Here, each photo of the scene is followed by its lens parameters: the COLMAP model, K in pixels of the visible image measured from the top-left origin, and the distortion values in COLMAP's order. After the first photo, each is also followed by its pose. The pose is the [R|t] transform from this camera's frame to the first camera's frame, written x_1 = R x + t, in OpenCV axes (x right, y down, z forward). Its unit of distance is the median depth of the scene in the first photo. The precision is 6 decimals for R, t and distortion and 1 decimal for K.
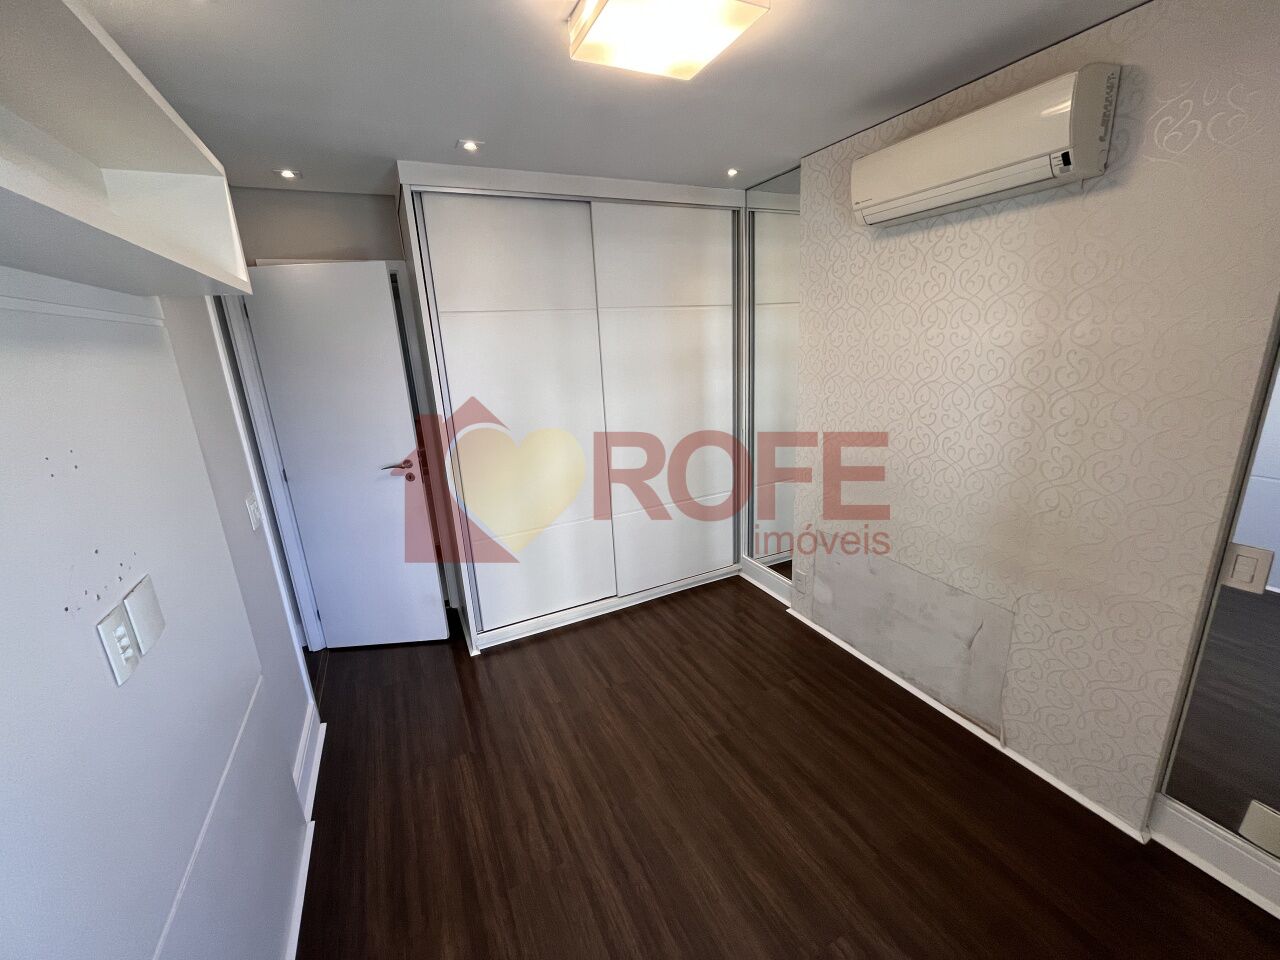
lens RADIAL K [[520.4, 0, 640.0], [0, 520.4, 480.0], [0, 0, 1]] dist [-0.004263, -0.000348]
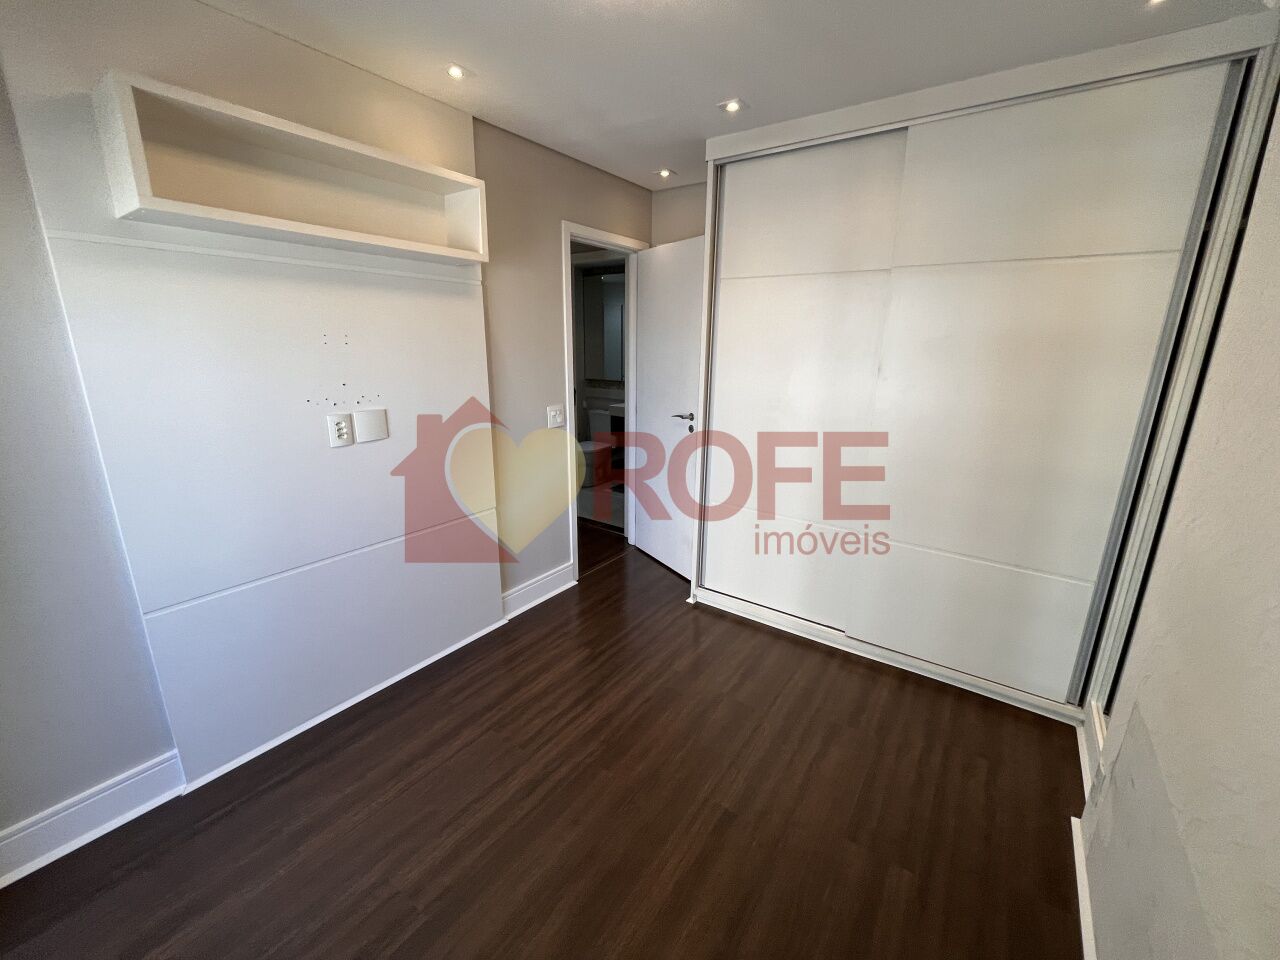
lens RADIAL K [[520.4, 0, 640.0], [0, 520.4, 480.0], [0, 0, 1]] dist [-0.004263, -0.000348]
pose [[0.470382, 0.279401, -0.837064, 0.521583], [-0.269432, 0.948732, 0.165270, -0.061559], [0.840326, 0.147792, 0.521546, 0.356011]]
